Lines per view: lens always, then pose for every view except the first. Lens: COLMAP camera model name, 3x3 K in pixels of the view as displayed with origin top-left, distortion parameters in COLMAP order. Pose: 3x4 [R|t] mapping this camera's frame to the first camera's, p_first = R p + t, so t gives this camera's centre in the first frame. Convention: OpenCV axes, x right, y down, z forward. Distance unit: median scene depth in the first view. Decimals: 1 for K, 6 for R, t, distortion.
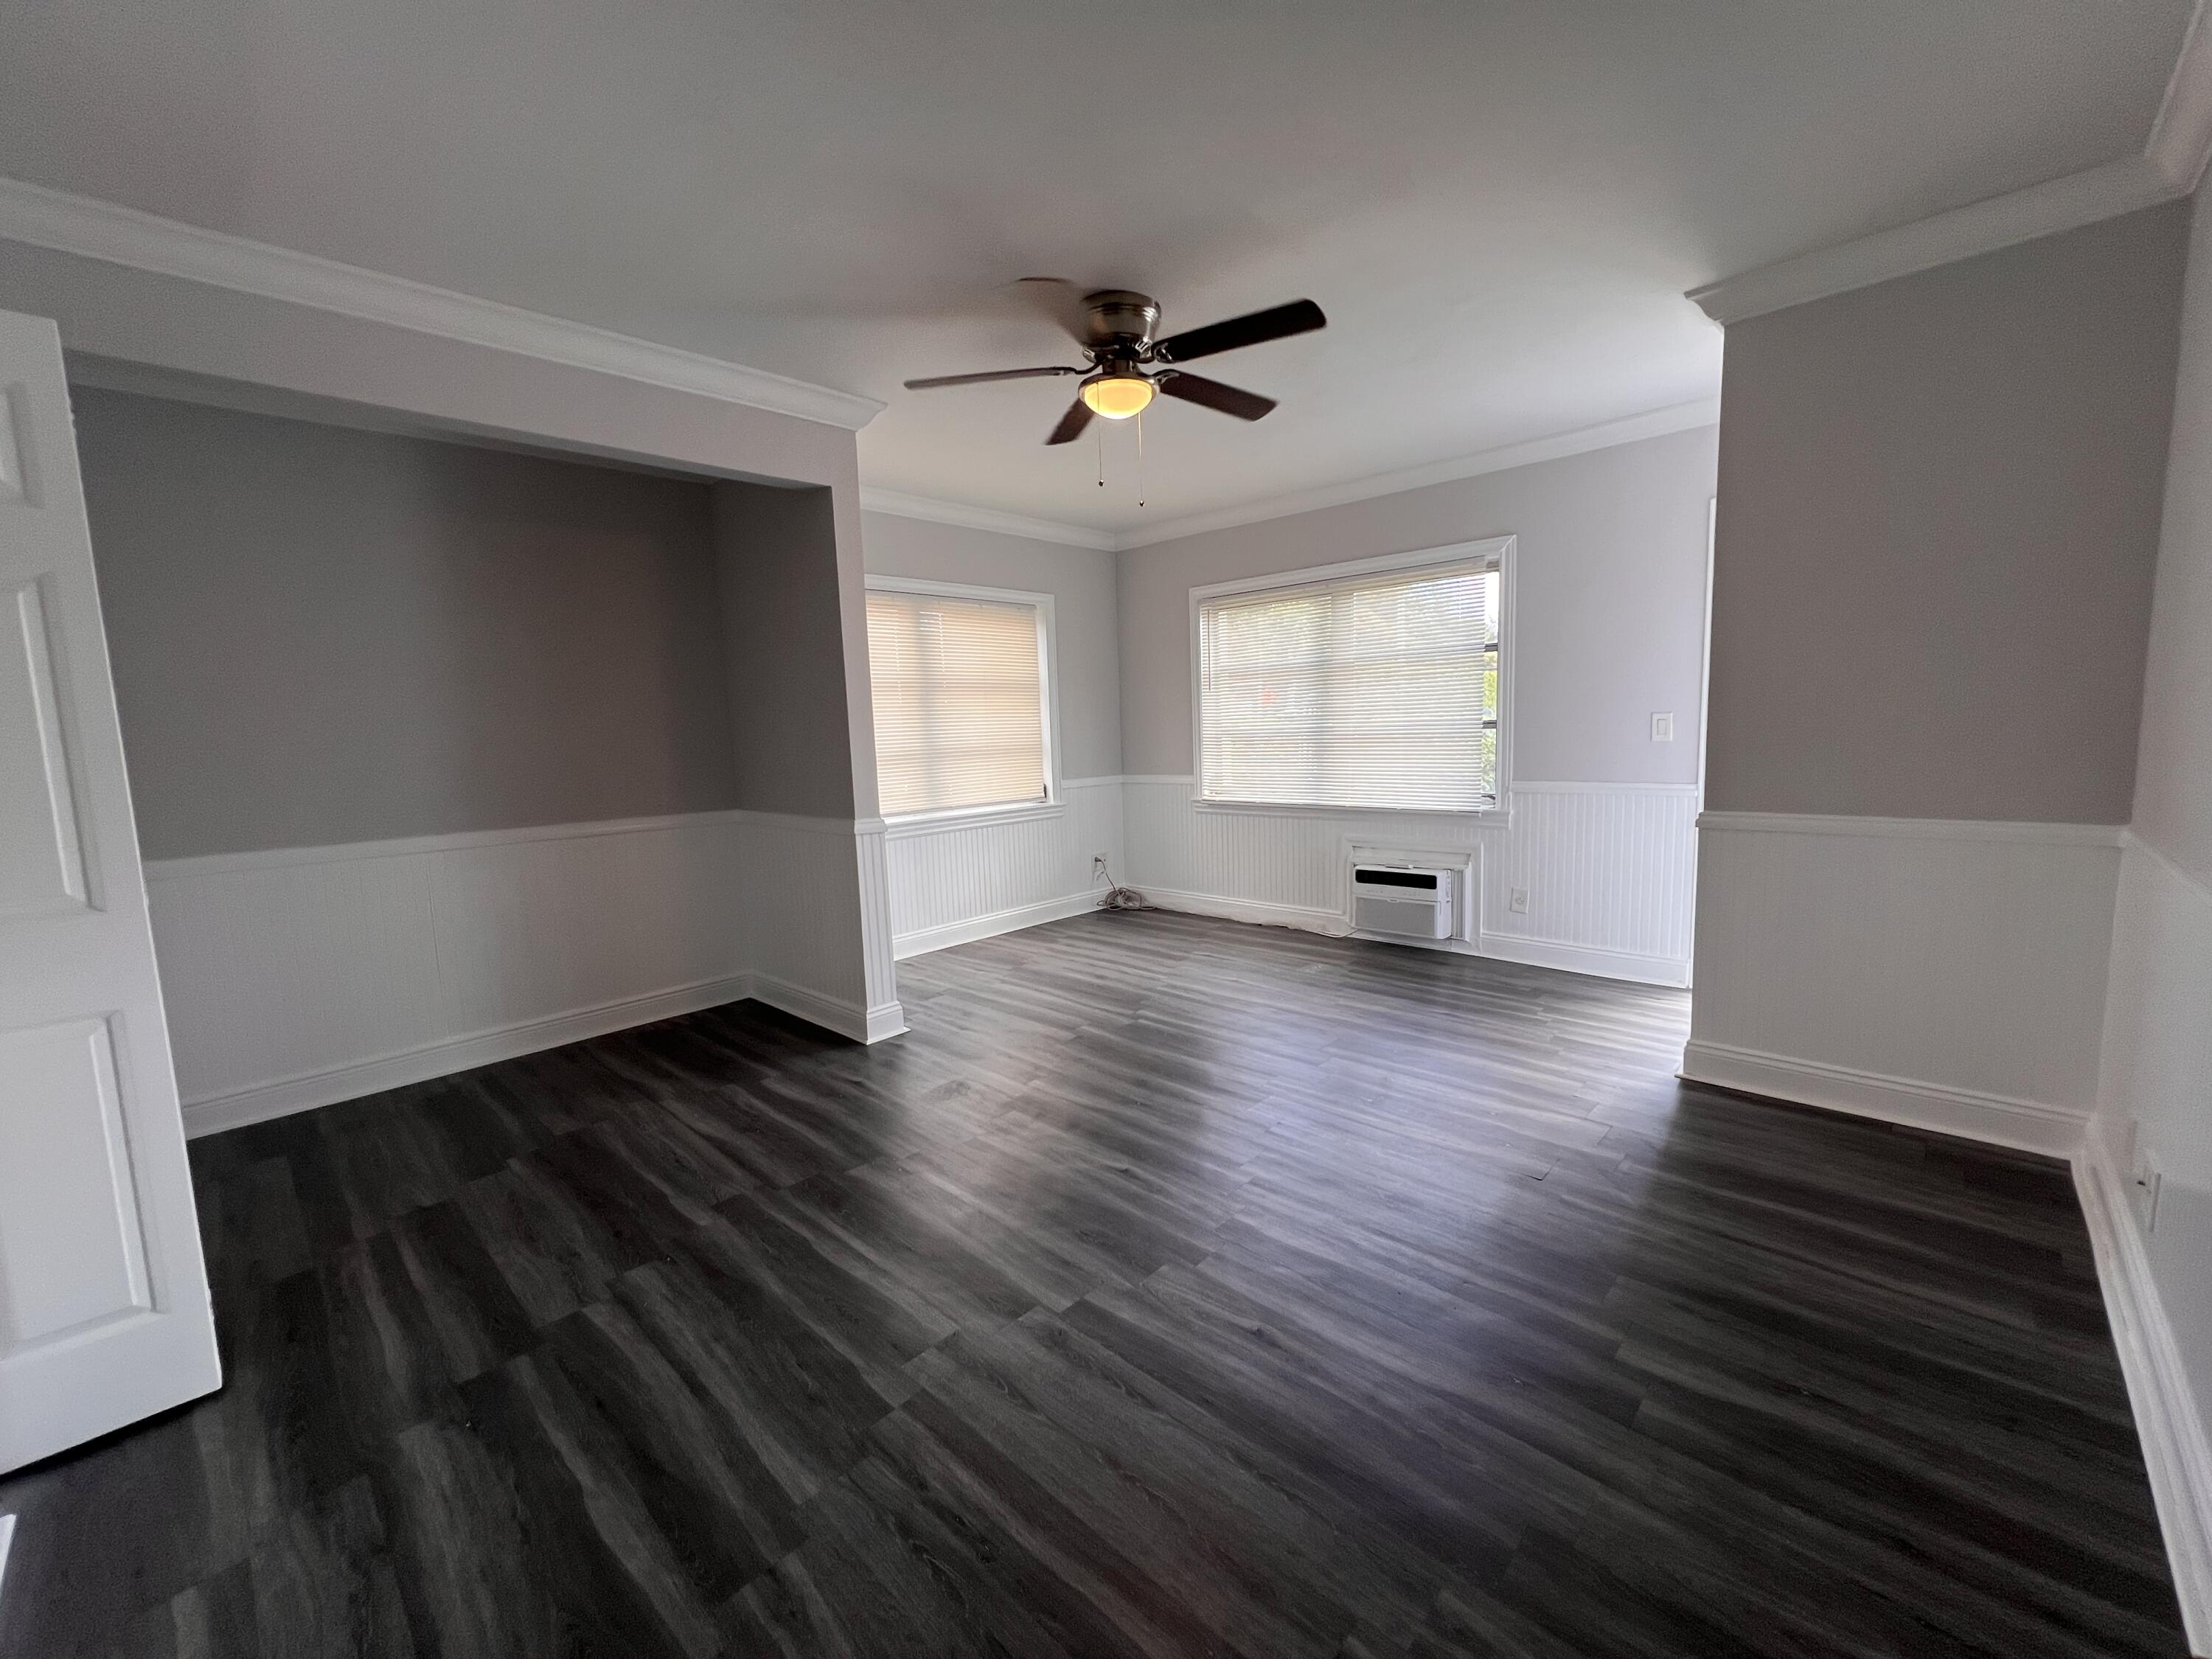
lens RADIAL K [[882.5, 0, 1119.2], [0, 882.5, 837.3], [0, 0, 1]] dist [-0.000584, 0.000267]
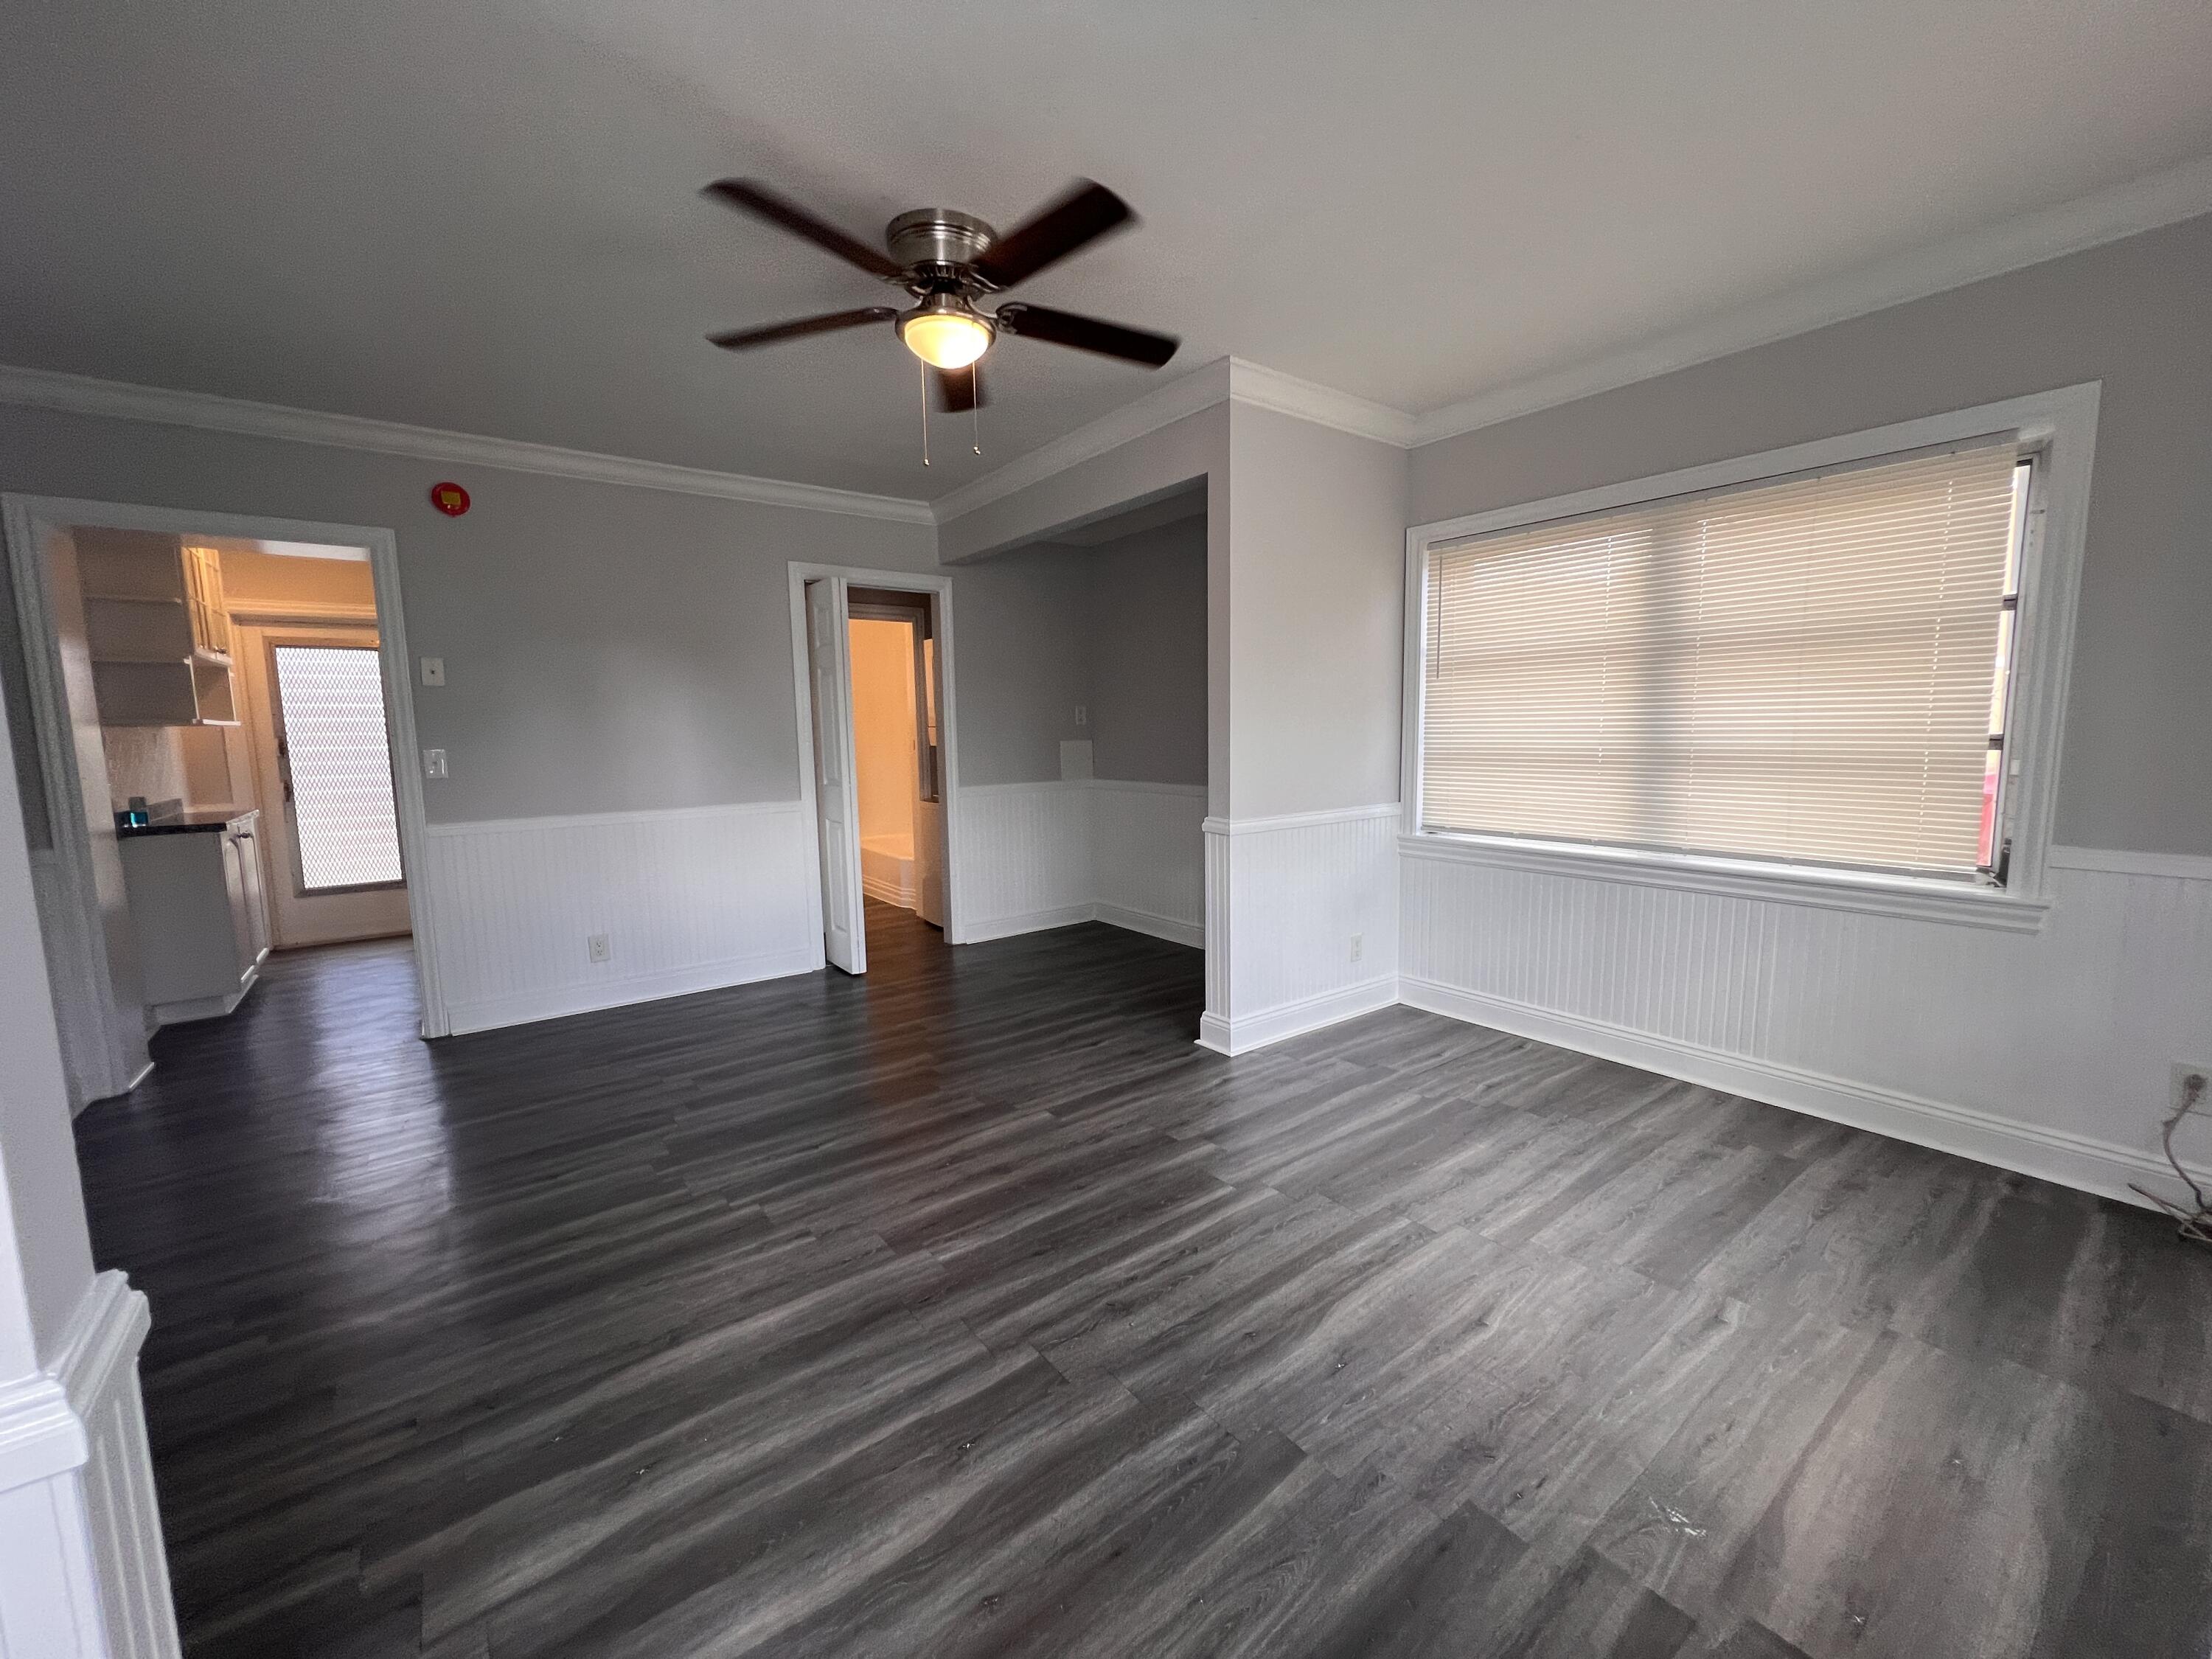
lens RADIAL K [[882.5, 0, 1109.6], [0, 882.5, 822.0], [0, 0, 1]] dist [-0.000584, 0.000267]
pose [[-0.172217, 0.143664, -0.974526, 1.101403], [-0.098083, 0.981890, 0.162083, -0.265995], [0.980164, 0.123498, -0.155008, 1.710548]]
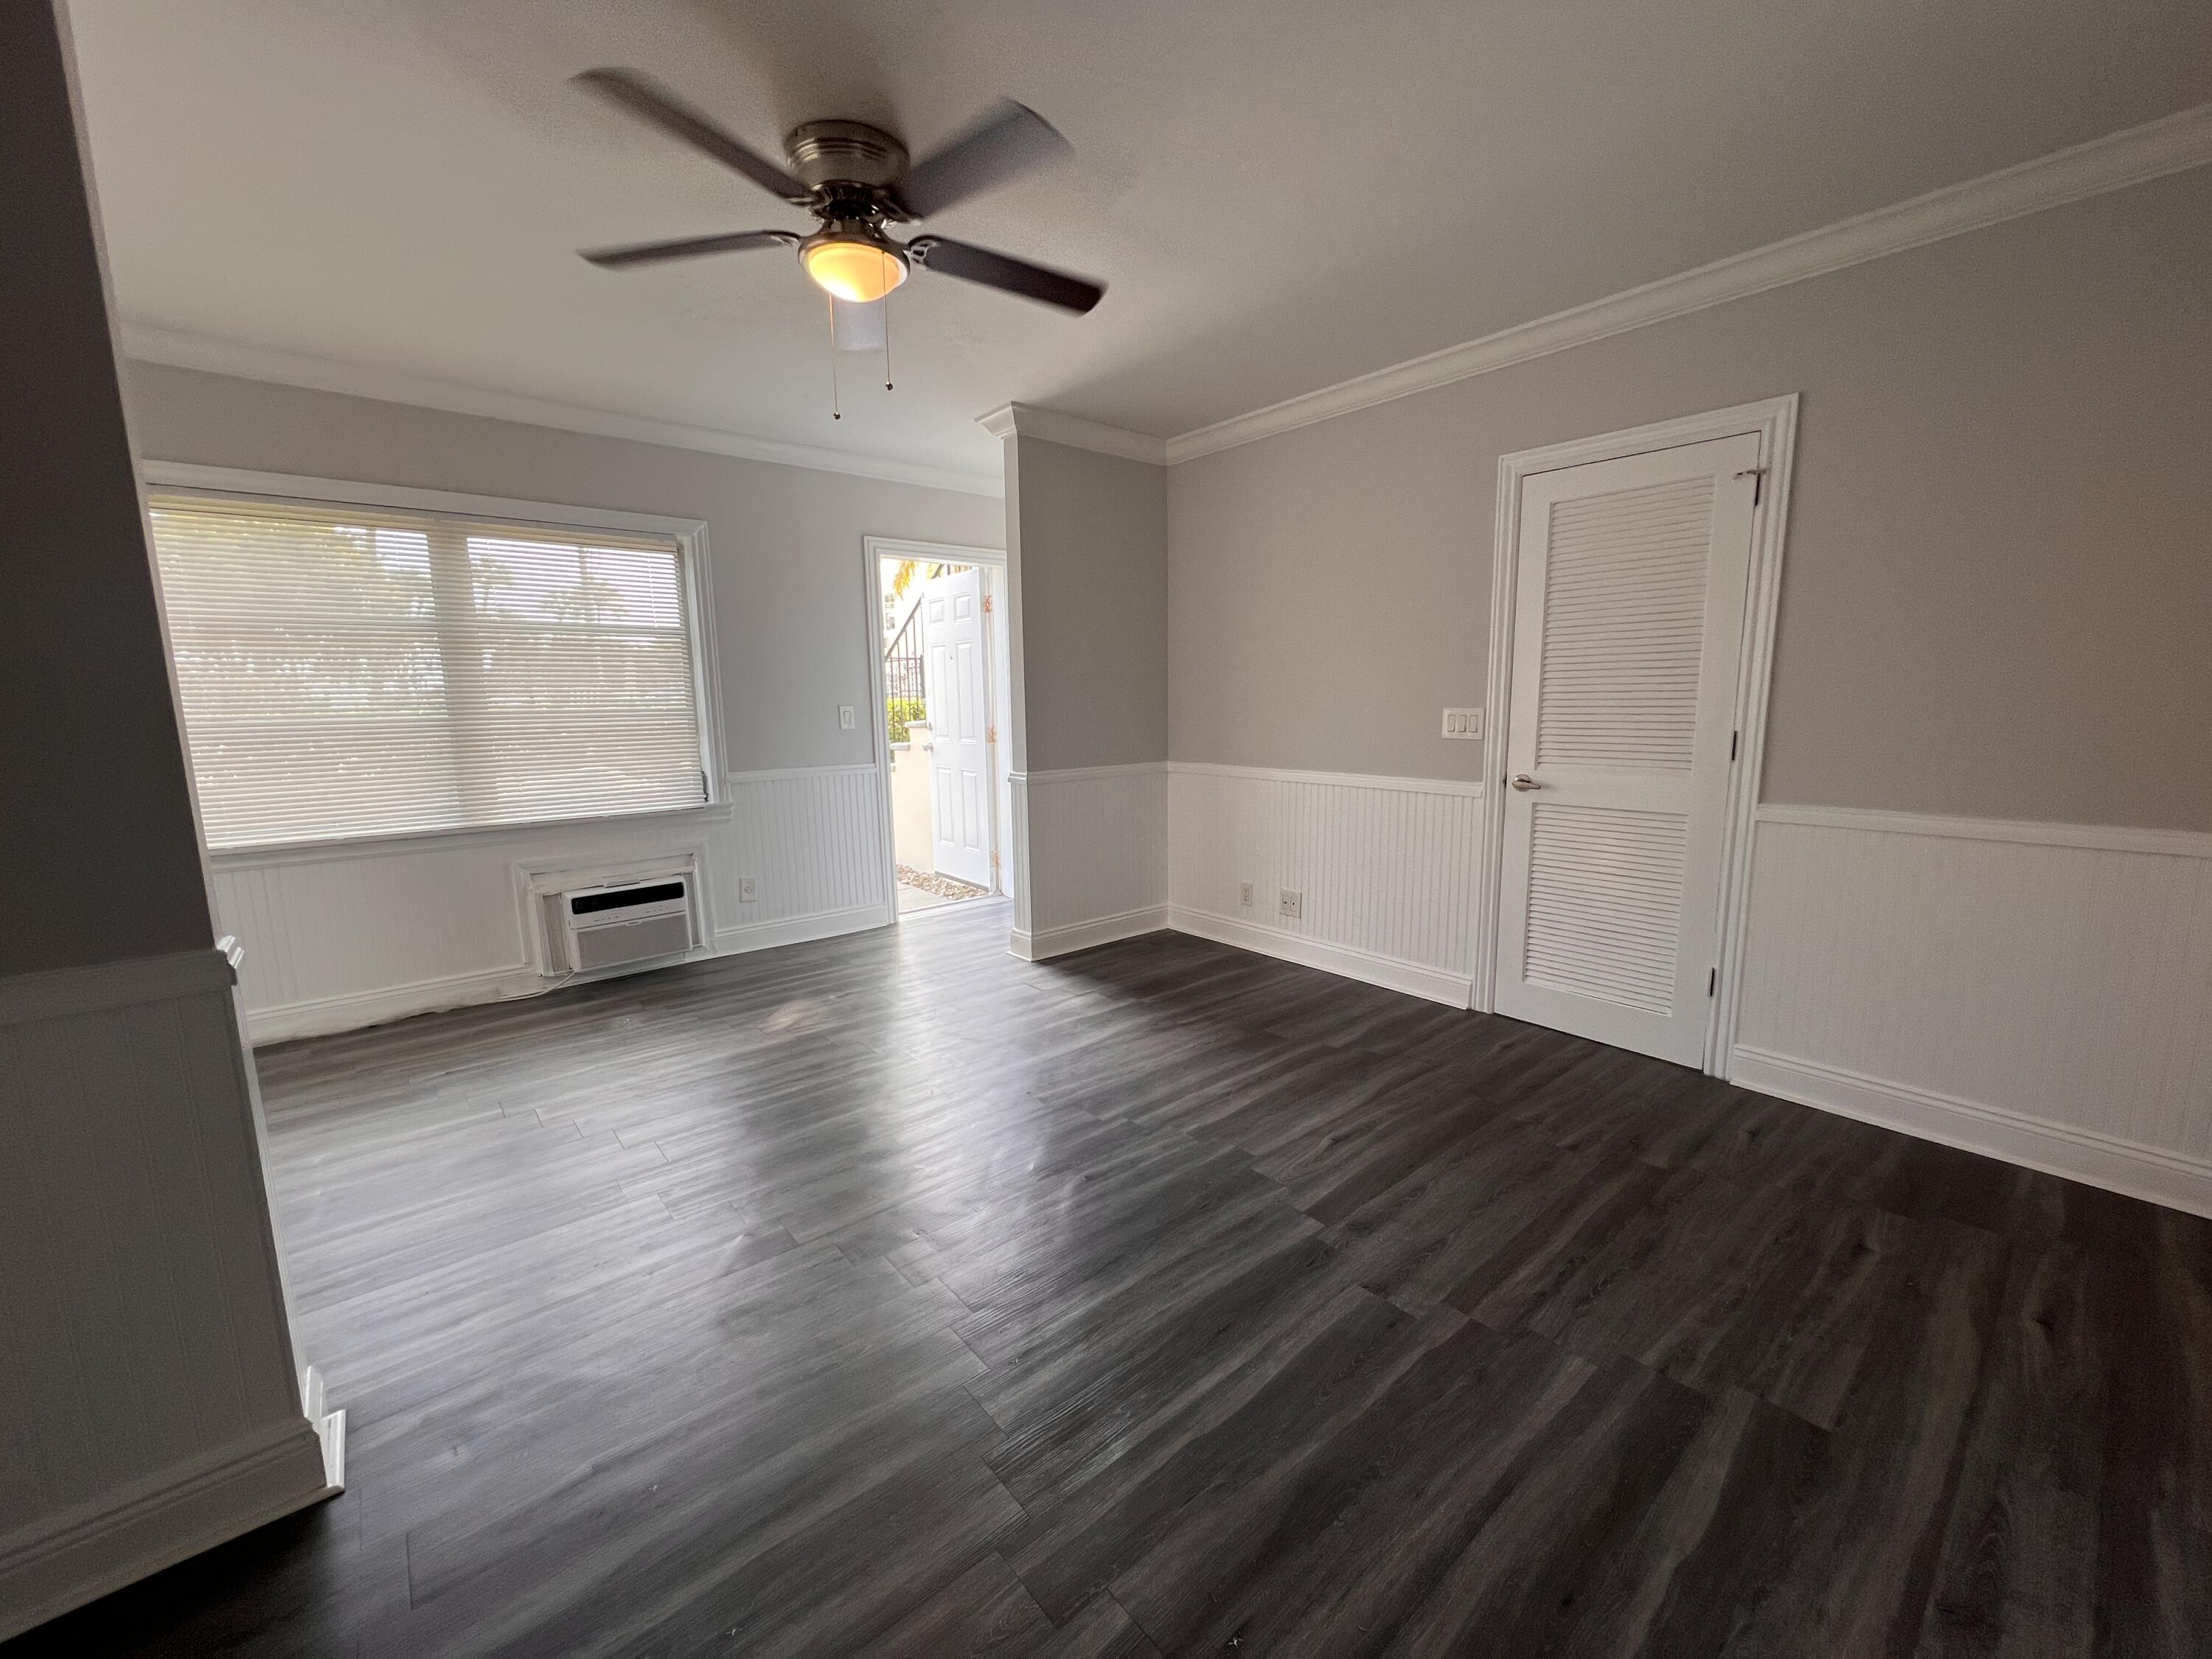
lens RADIAL K [[882.5, 0, 1113.4], [0, 882.5, 830.5], [0, 0, 1]] dist [-0.000584, 0.000267]
pose [[0.107253, -0.116901, 0.987335, -0.997065], [0.134612, 0.985627, 0.102076, -0.084903], [-0.985077, 0.121959, 0.121448, 0.942187]]
